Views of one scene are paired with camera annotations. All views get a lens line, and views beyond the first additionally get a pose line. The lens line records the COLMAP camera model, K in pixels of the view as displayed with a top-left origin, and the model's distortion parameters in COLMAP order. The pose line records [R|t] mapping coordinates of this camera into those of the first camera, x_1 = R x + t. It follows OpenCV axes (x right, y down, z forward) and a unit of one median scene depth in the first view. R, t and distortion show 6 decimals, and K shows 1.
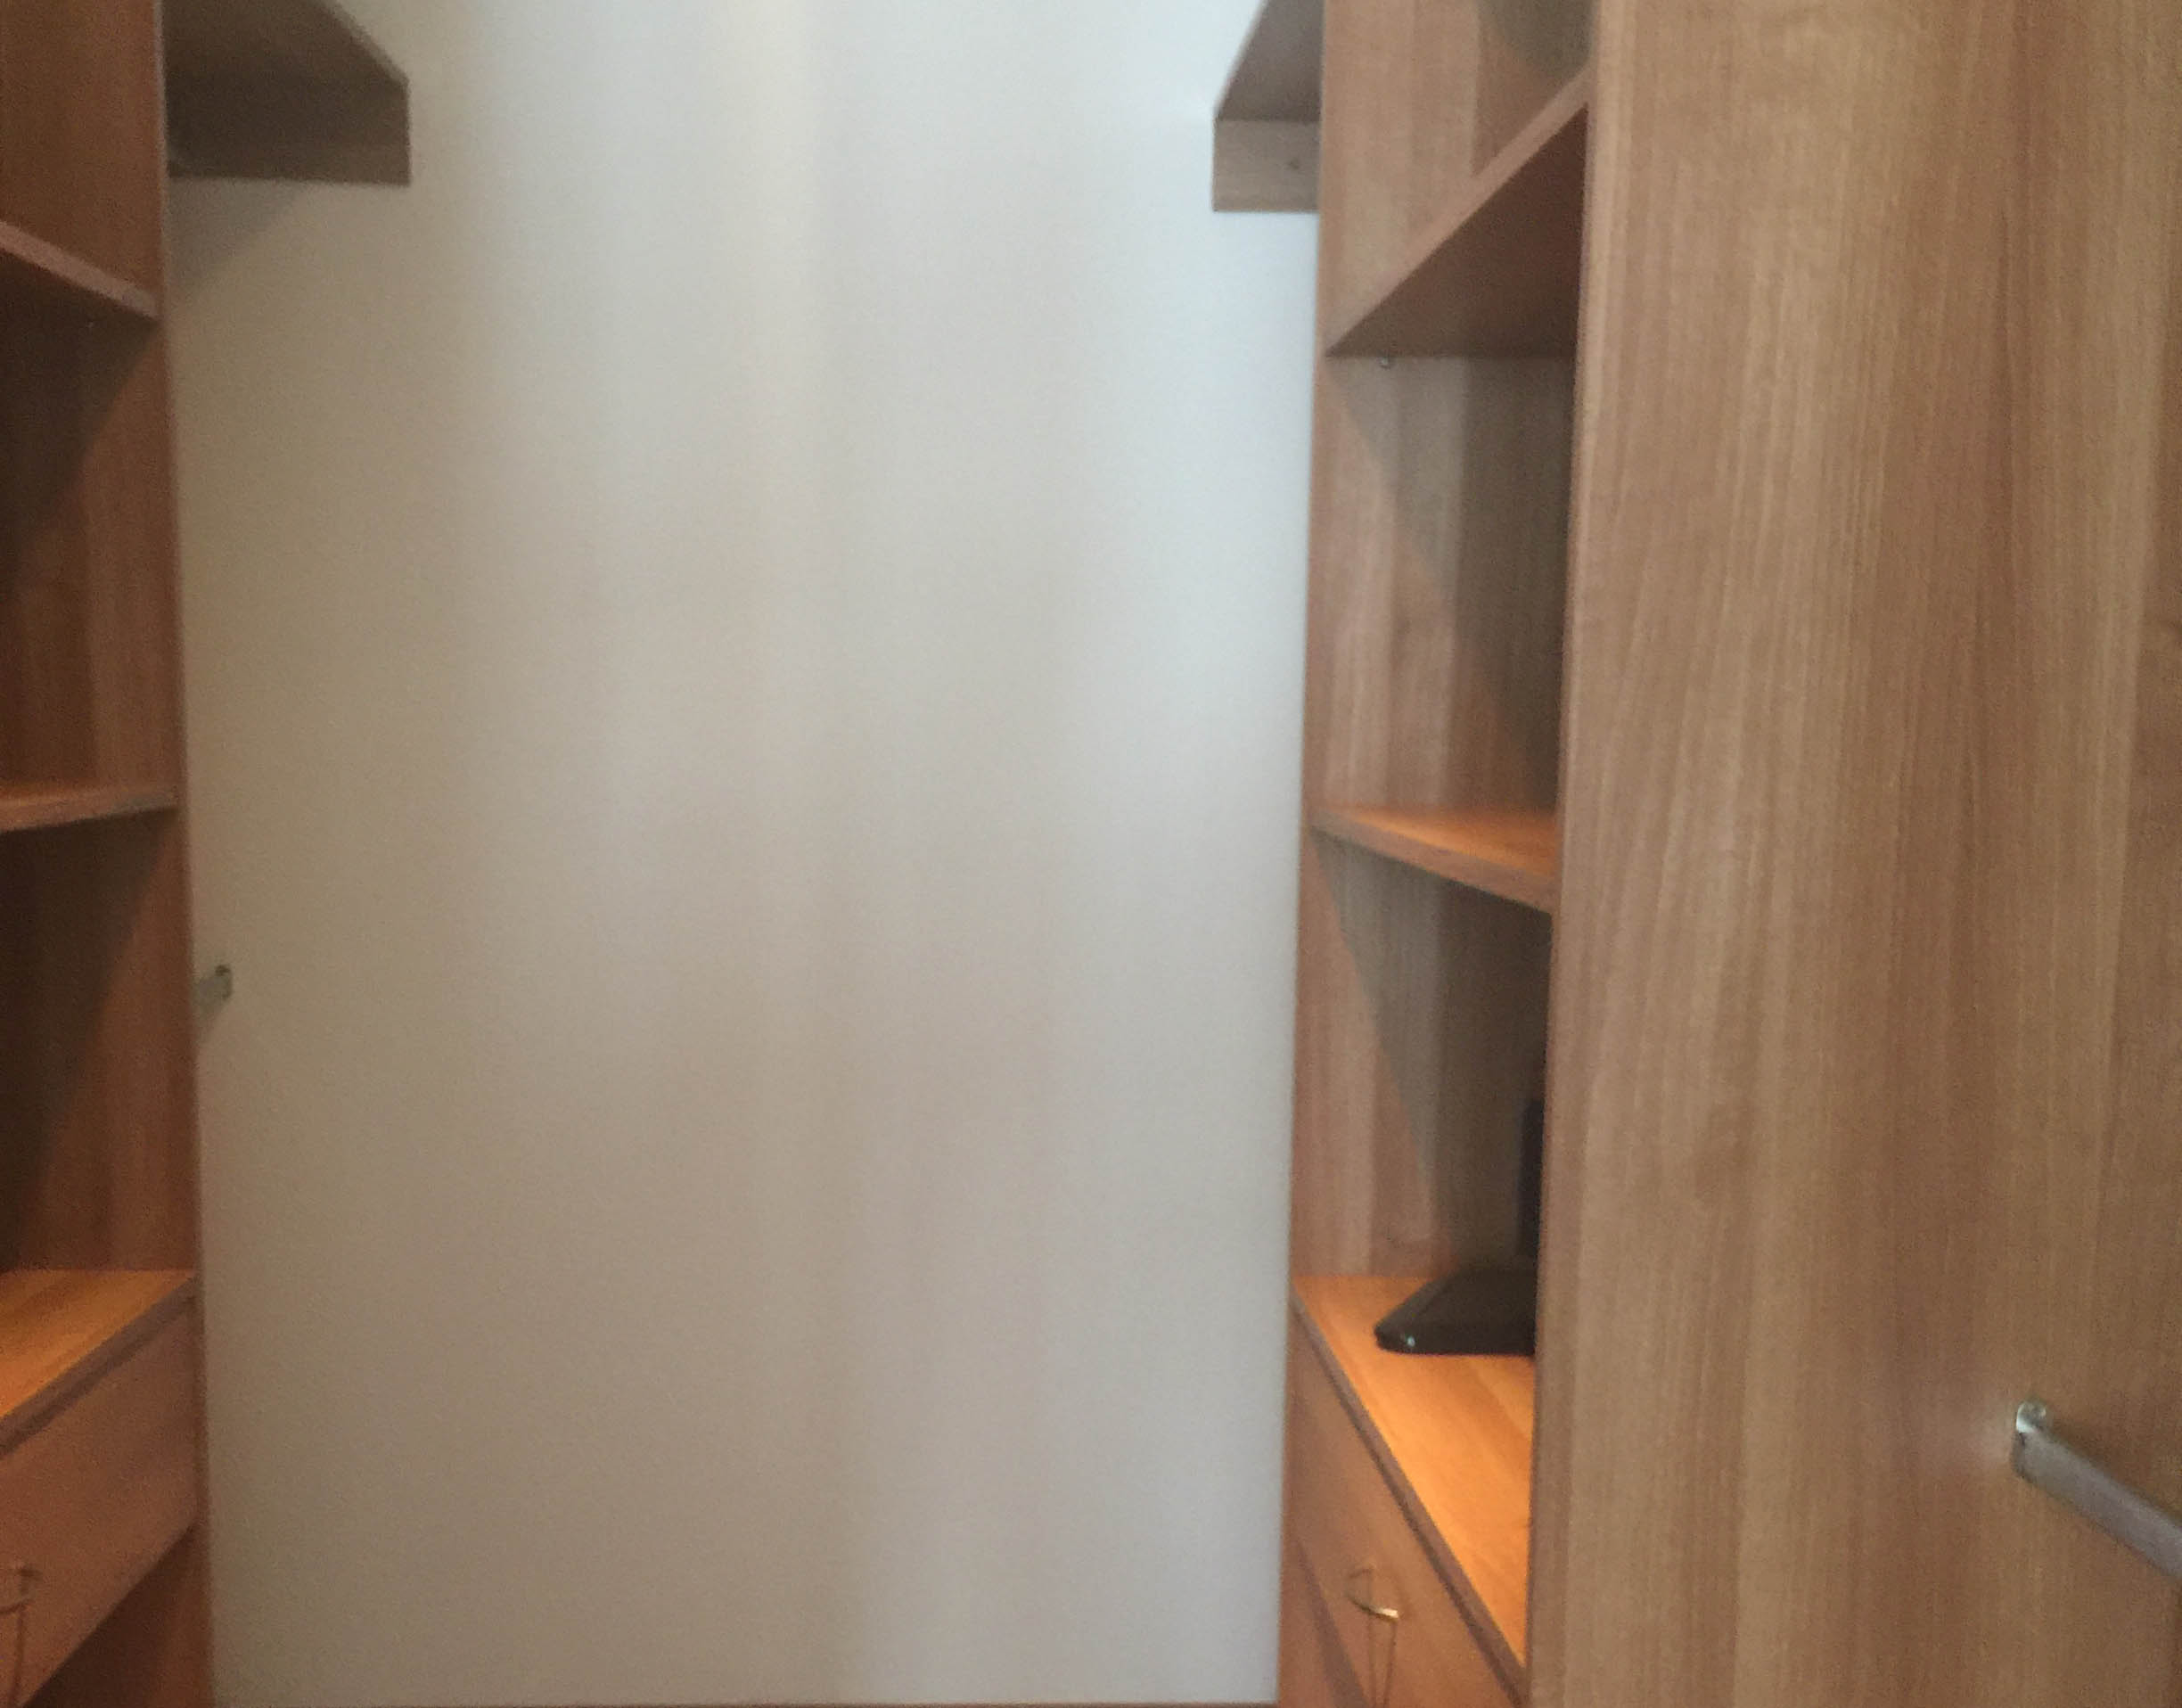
lens RADIAL K [[2491.1, 0, 1066.5], [0, 2491.1, 1042.1], [0, 0, 1]] dist [0.110143, -0.147013]
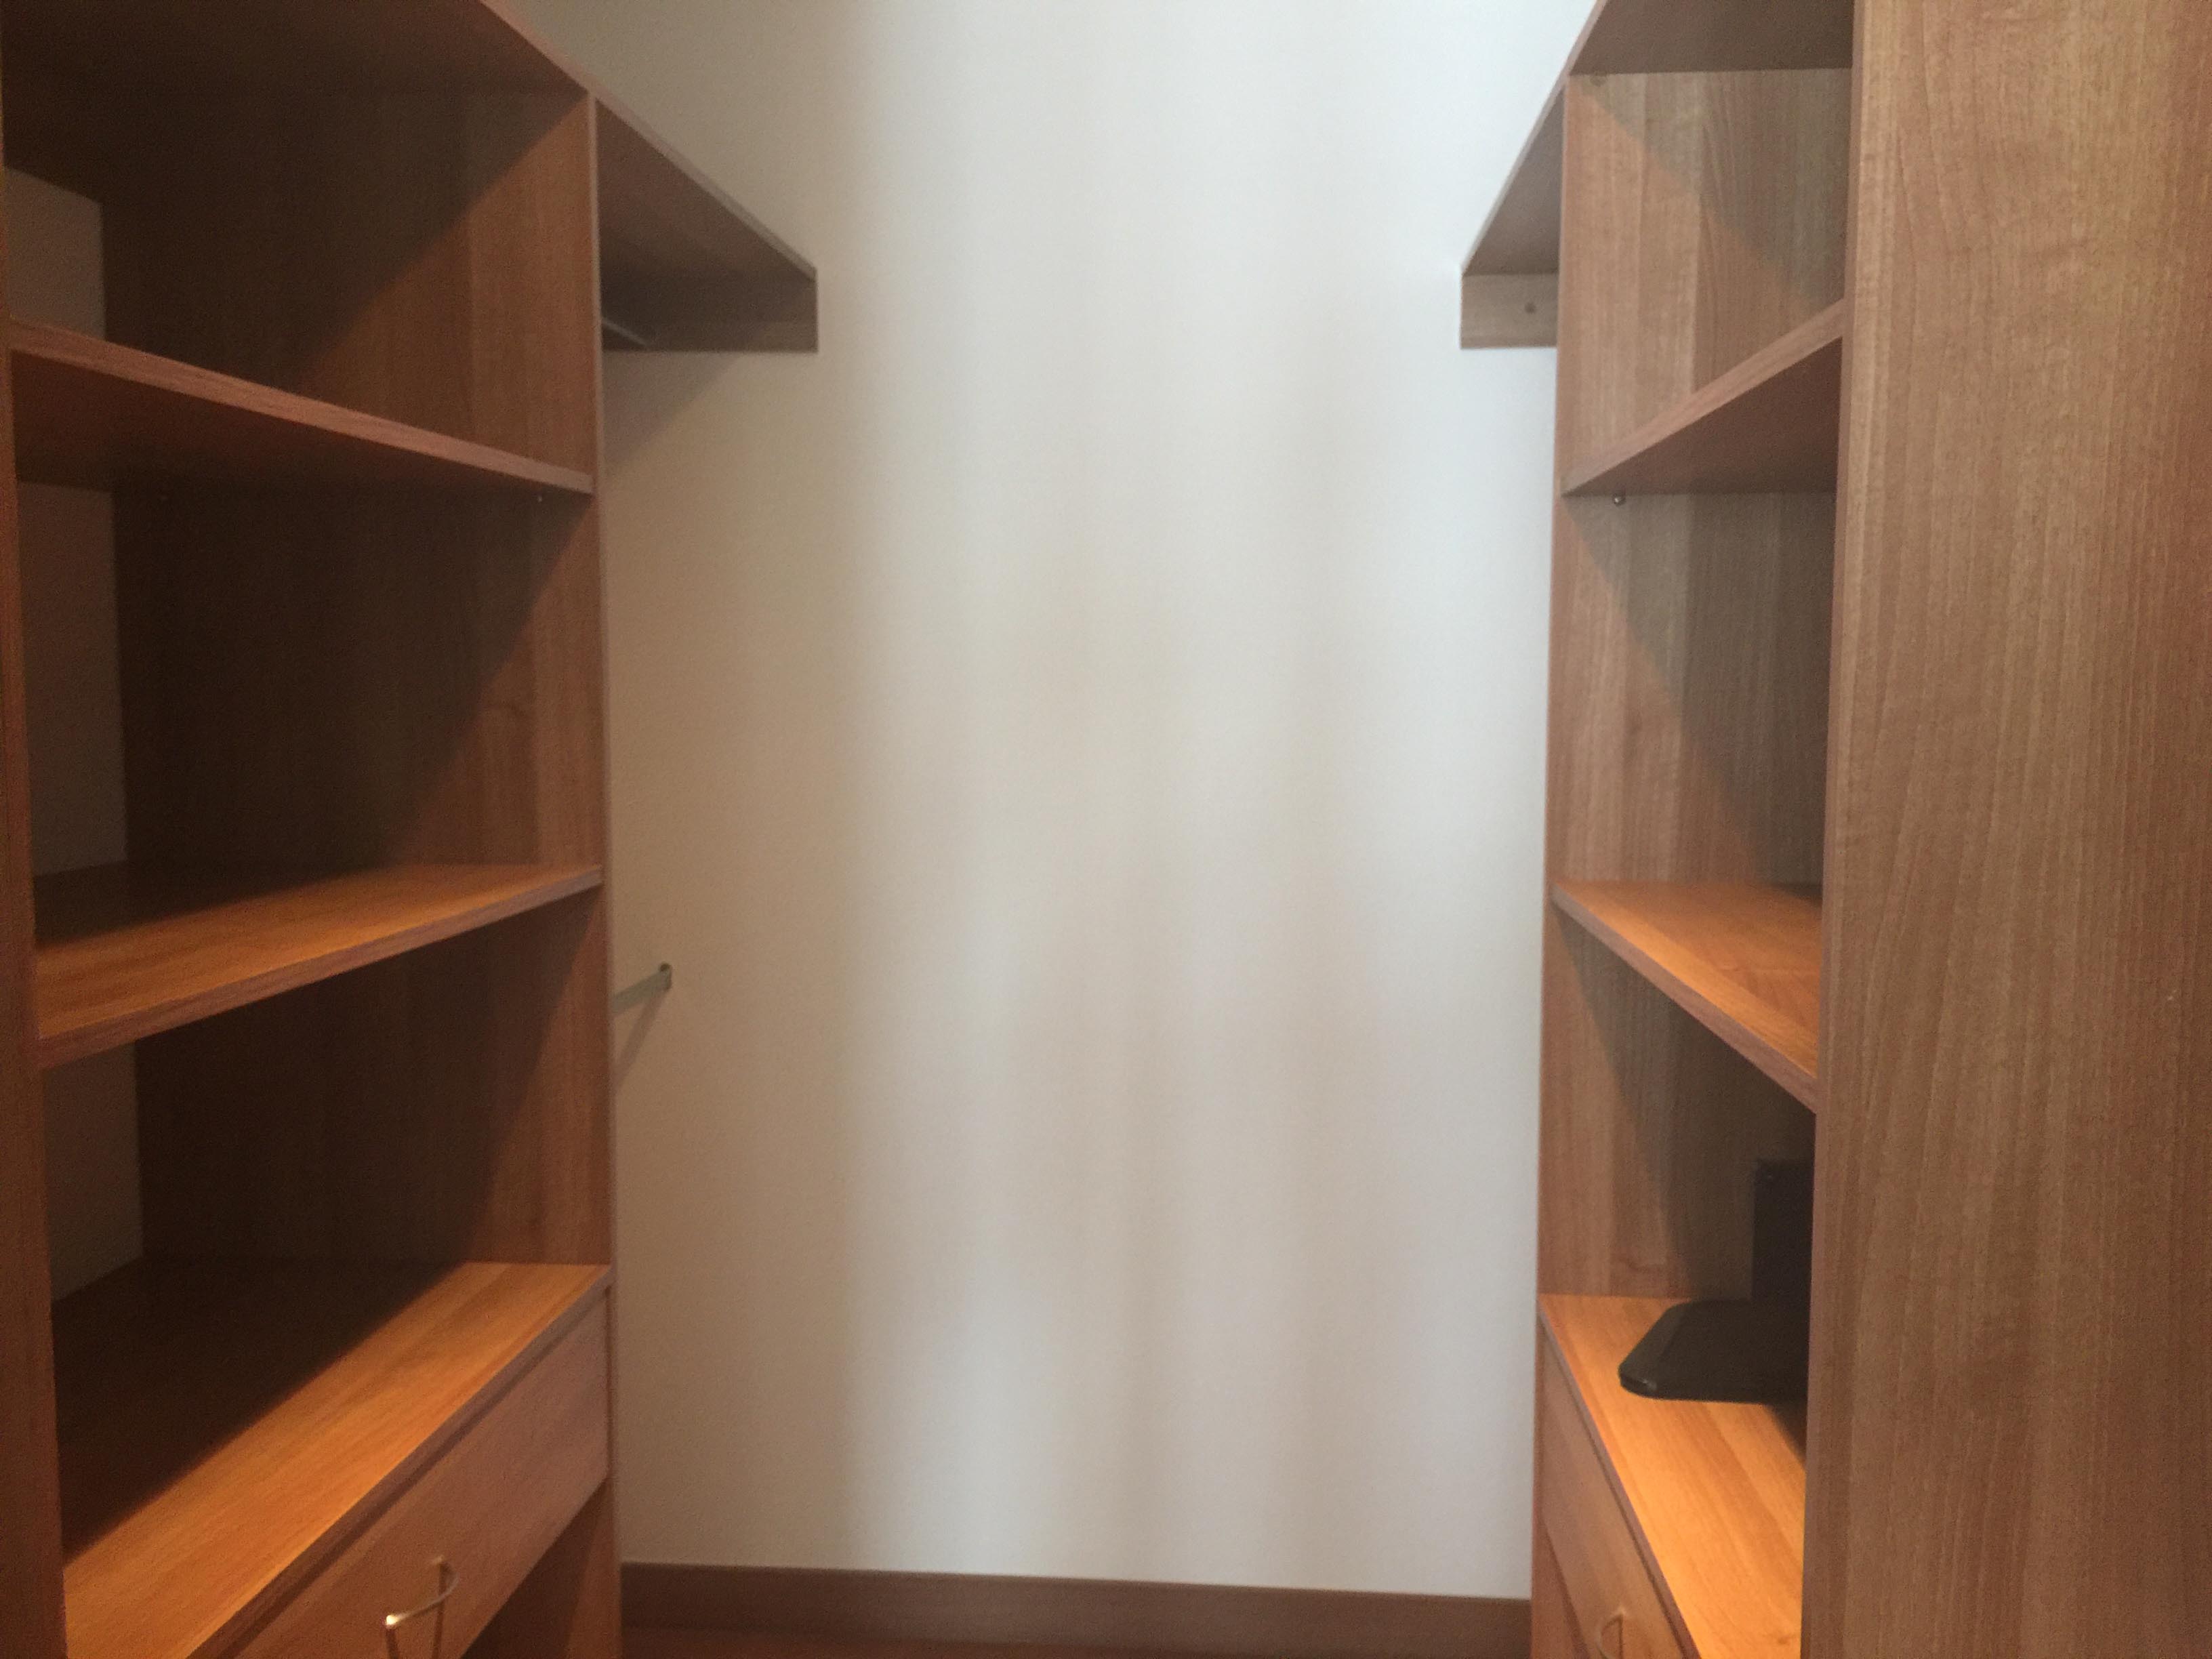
lens RADIAL K [[1895.5, 0, 1106.0], [0, 1895.5, 829.5], [0, 0, 1]] dist [0.061415, -0.072524]
pose [[0.992263, -0.001214, -0.124149, 0.003997], [-0.004728, 0.998857, -0.047556, -0.093018], [0.124064, 0.047775, 0.991123, 0.140447]]
